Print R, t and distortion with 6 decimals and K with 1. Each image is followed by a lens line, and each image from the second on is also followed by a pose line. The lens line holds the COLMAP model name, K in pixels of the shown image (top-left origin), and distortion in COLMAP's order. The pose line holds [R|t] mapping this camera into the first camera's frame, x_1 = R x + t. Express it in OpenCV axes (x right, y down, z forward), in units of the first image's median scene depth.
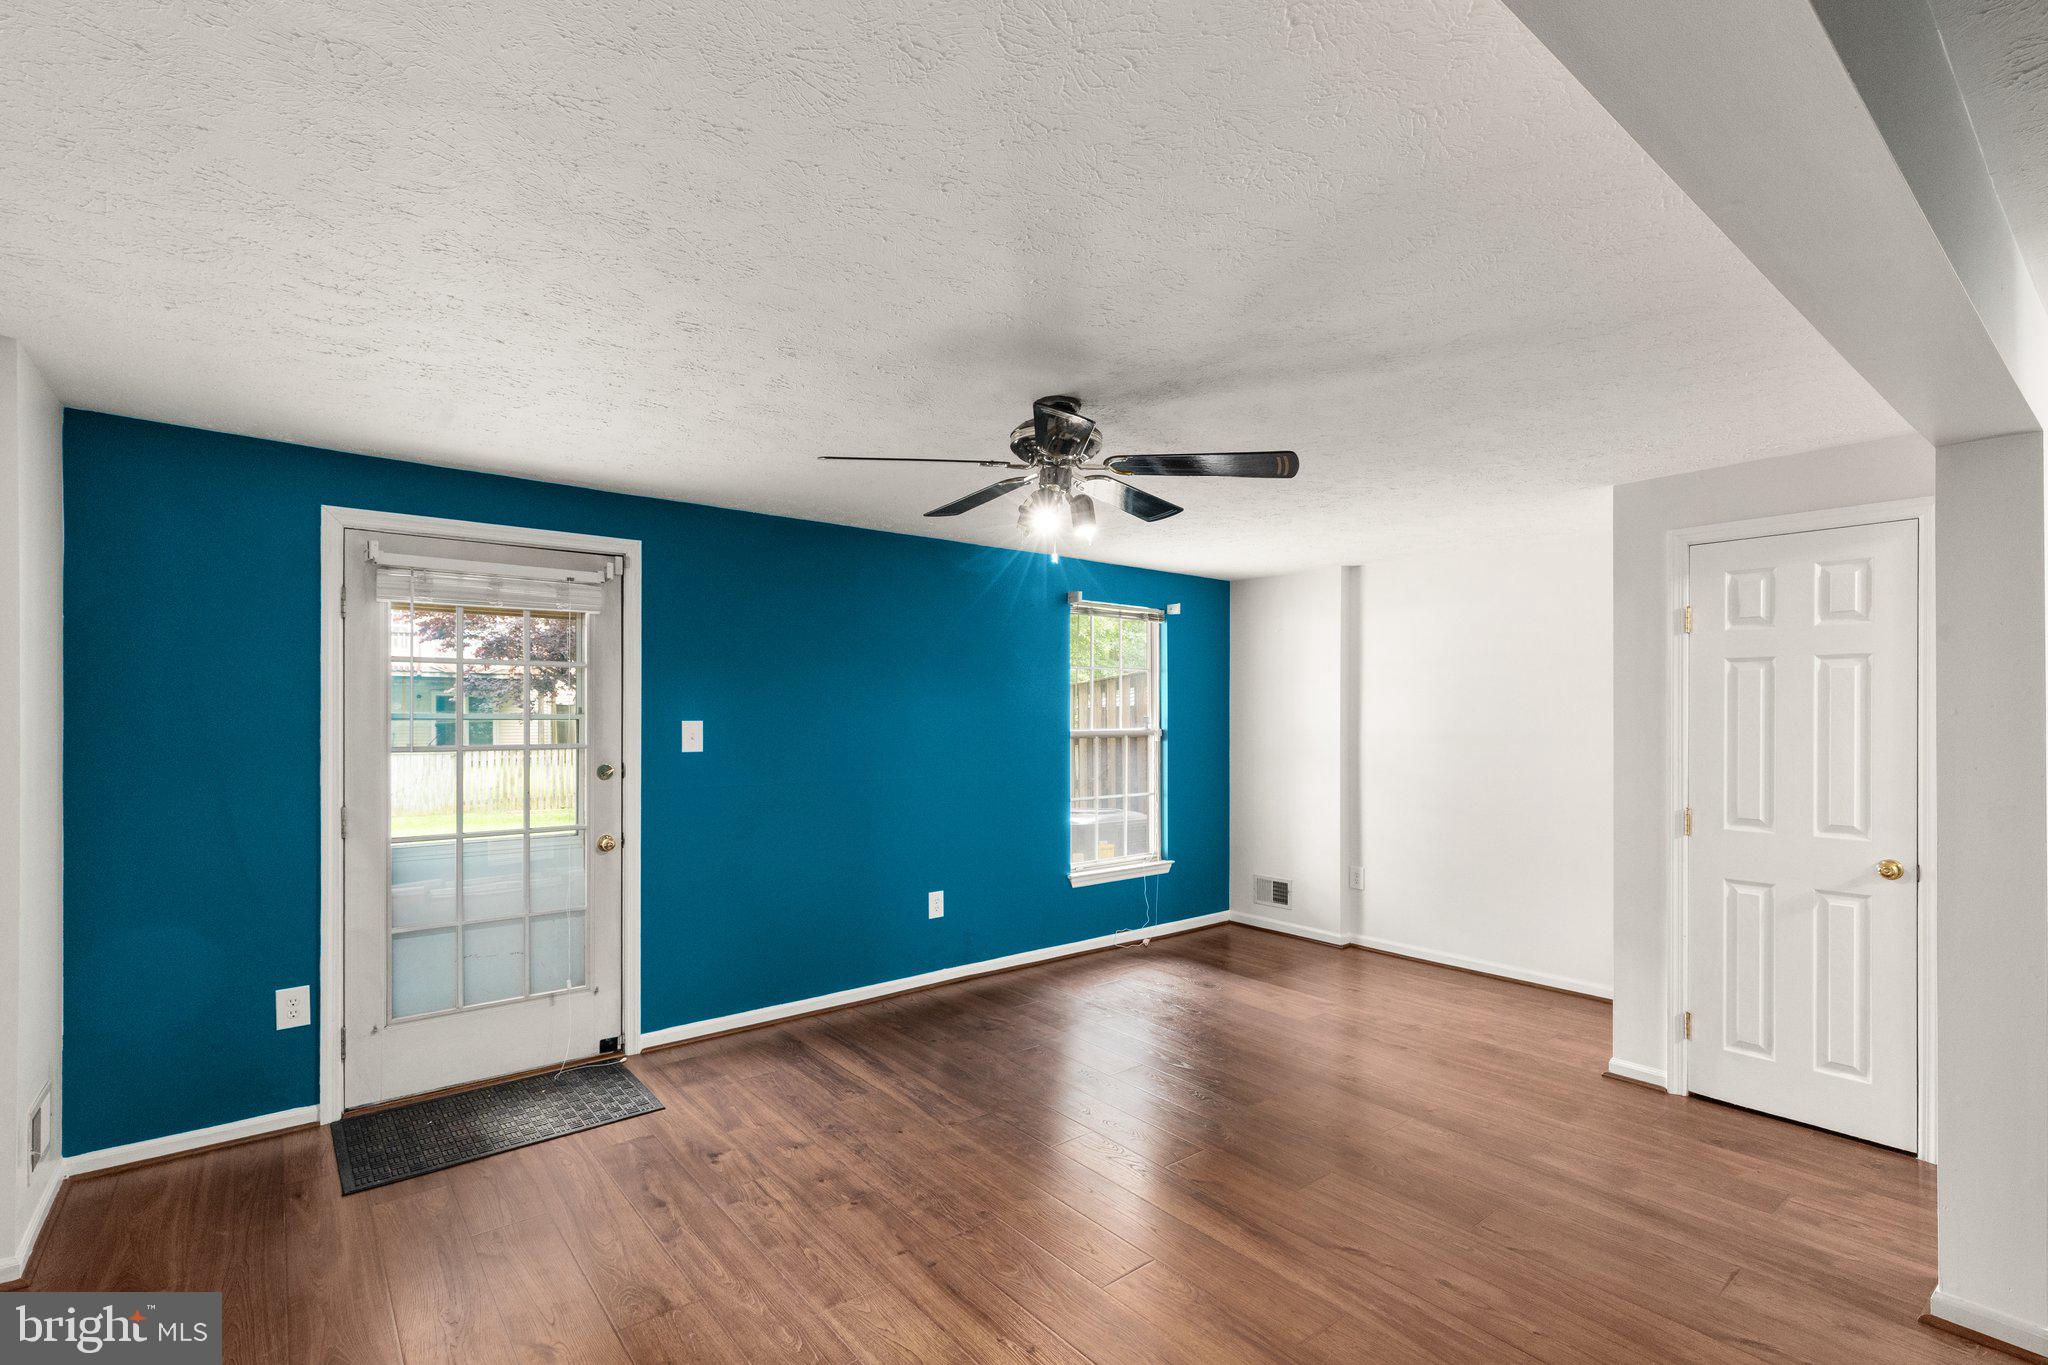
lens RADIAL K [[927.1, 0, 1016.4], [0, 927.1, 716.1], [0, 0, 1]] dist [0.003683, -0.000274]
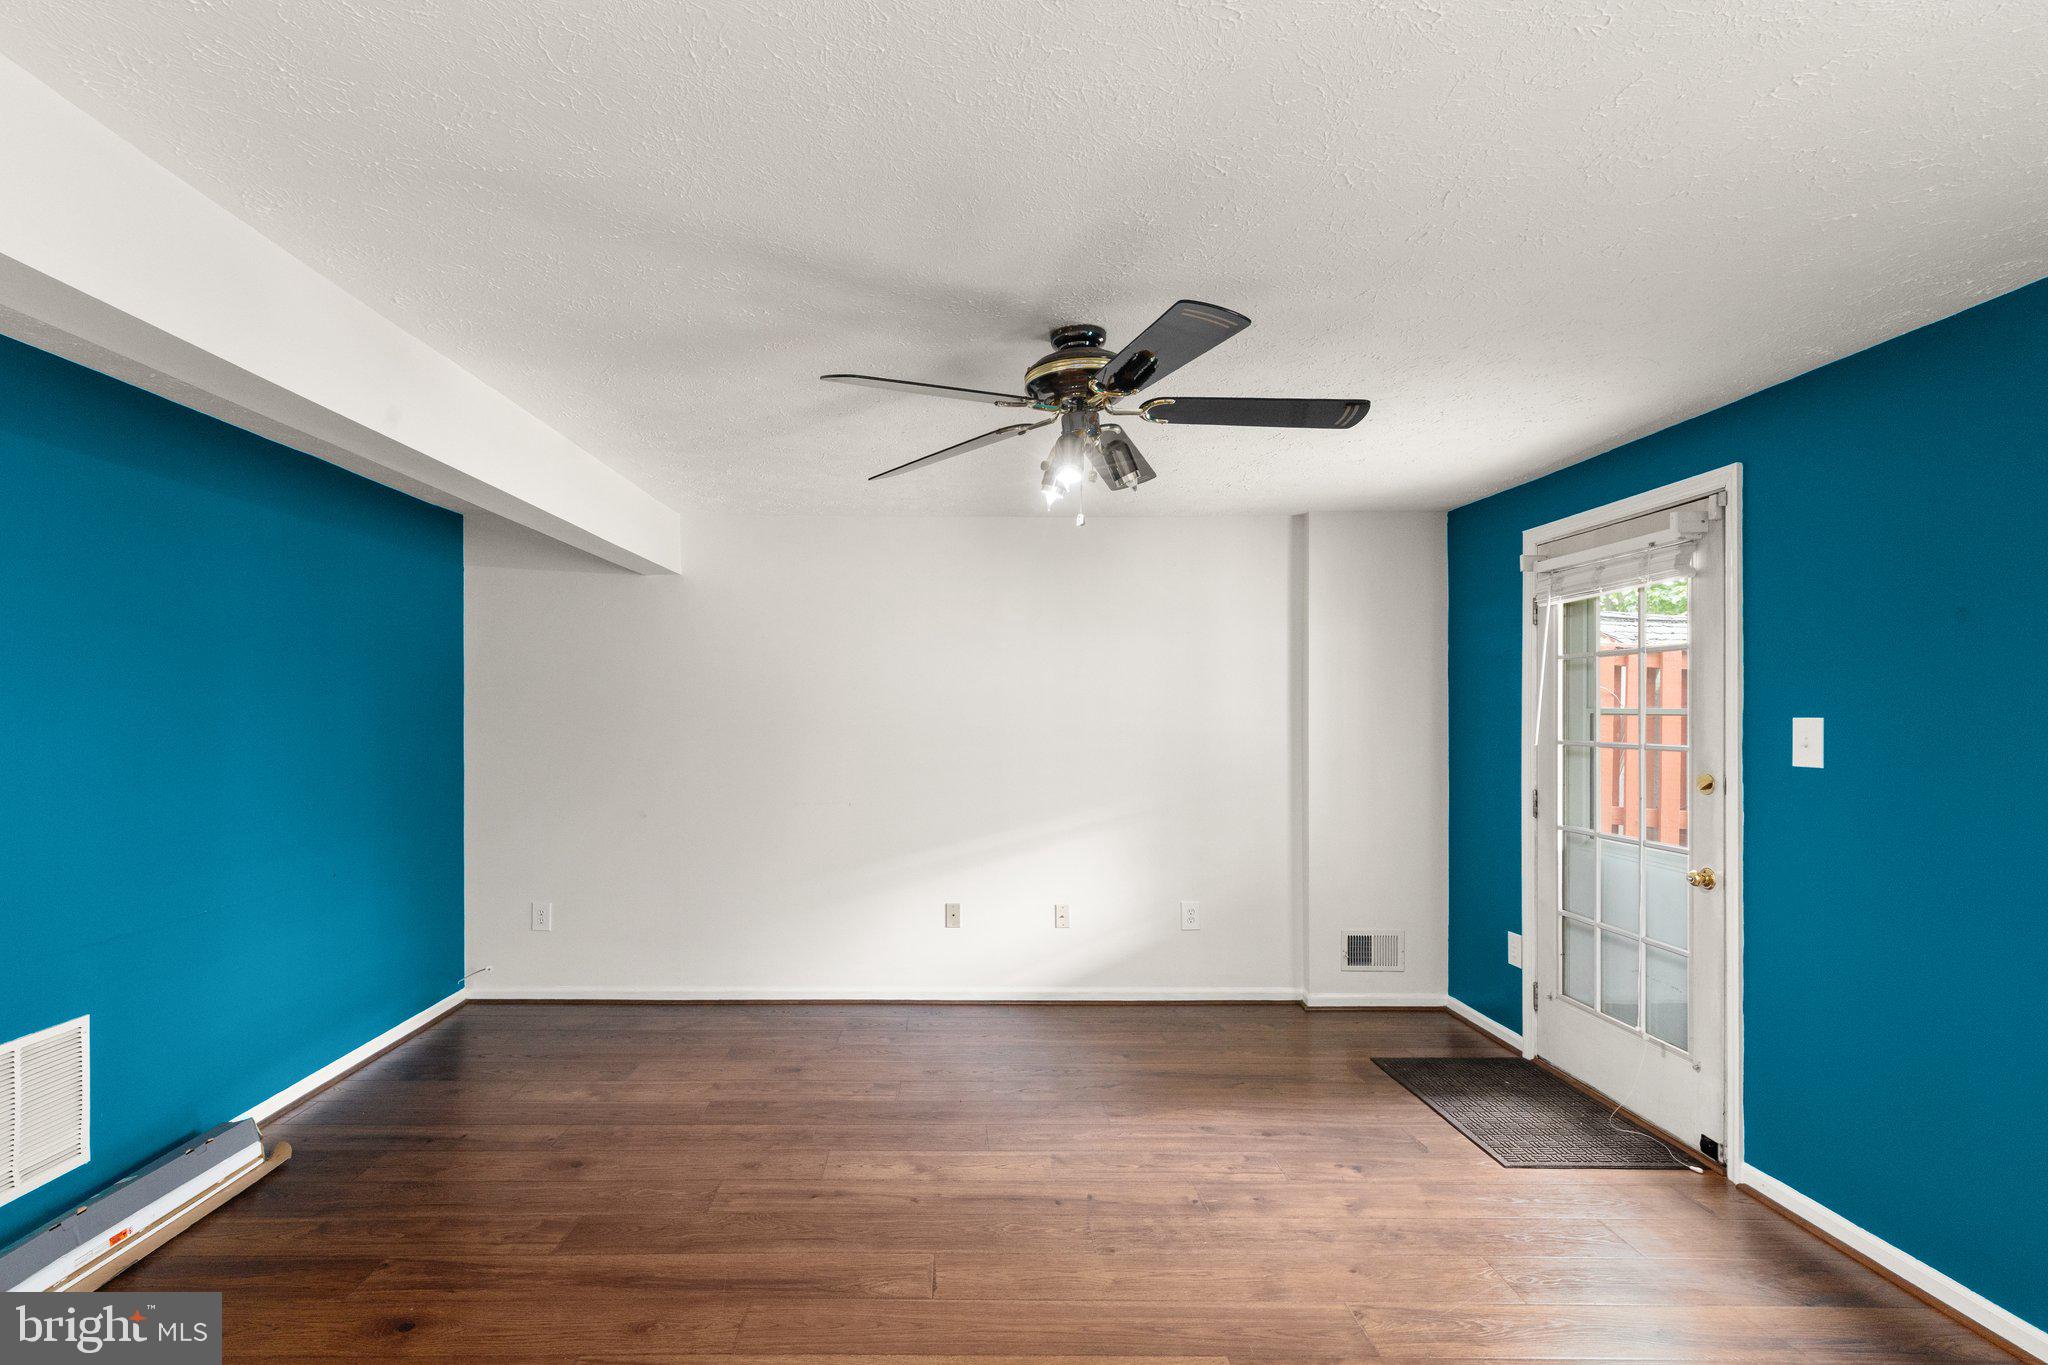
lens RADIAL K [[953.7, 0, 958.0], [0, 953.7, 712.3], [0, 0, 1]] dist [0.000489, -0.000344]
pose [[-0.624809, -0.000067, -0.780777, 0.580129], [-0.002606, 0.999995, 0.002000, 0.001796], [0.780773, 0.003284, -0.624806, 1.071976]]
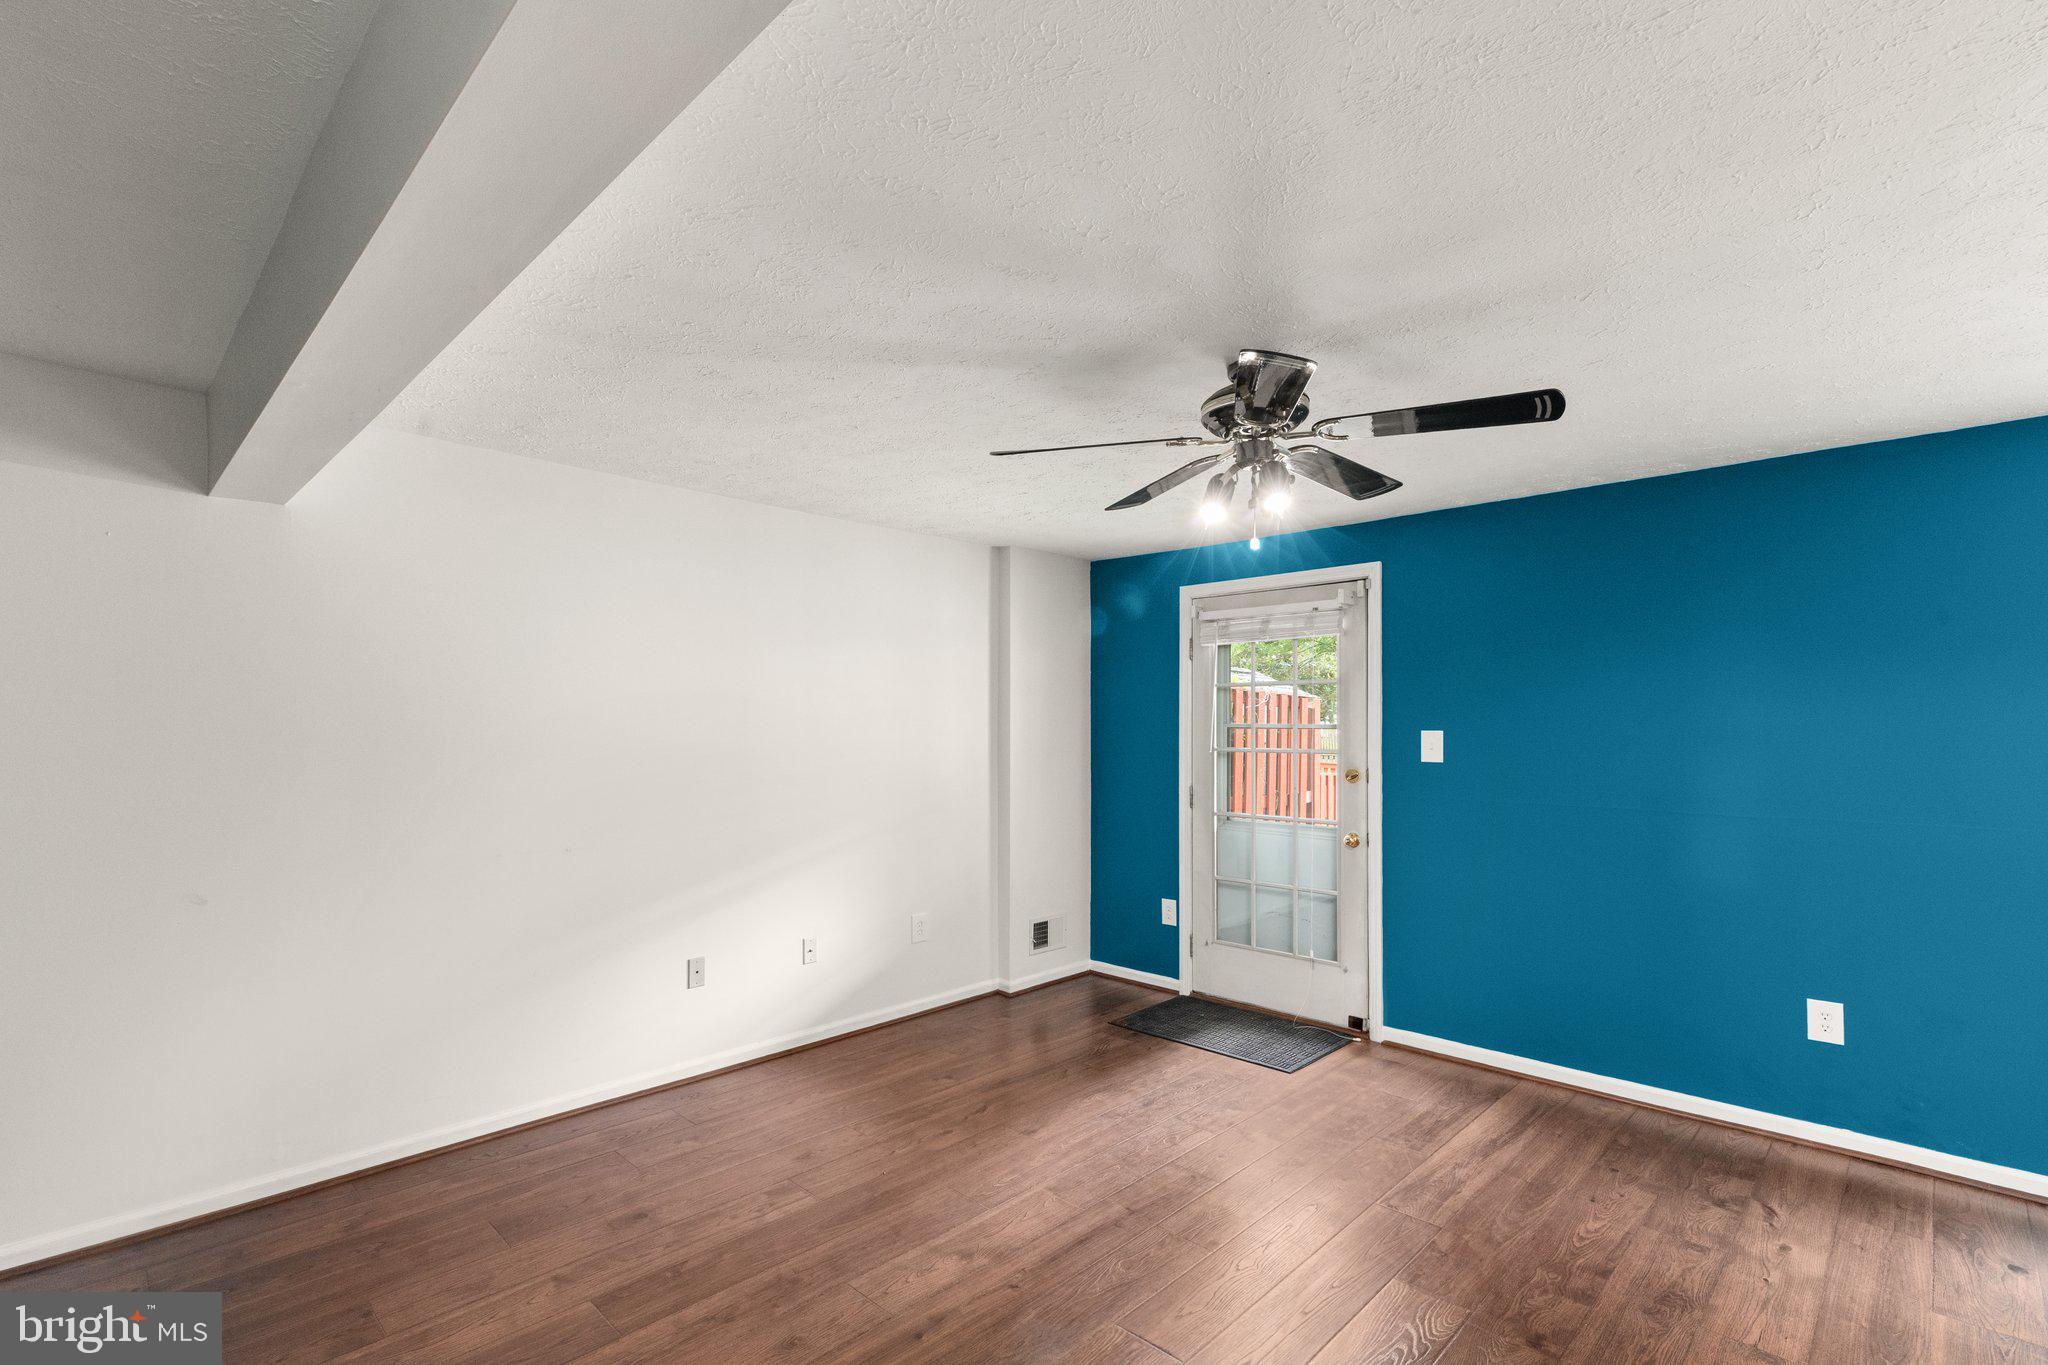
lens RADIAL K [[927.1, 0, 1016.4], [0, 927.1, 716.1], [0, 0, 1]] dist [0.003683, -0.000274]
pose [[0.117475, -0.009760, -0.993028, 0.654549], [-0.003256, 0.999943, -0.010213, 0.001375], [0.993071, 0.004433, 0.117436, 0.497409]]
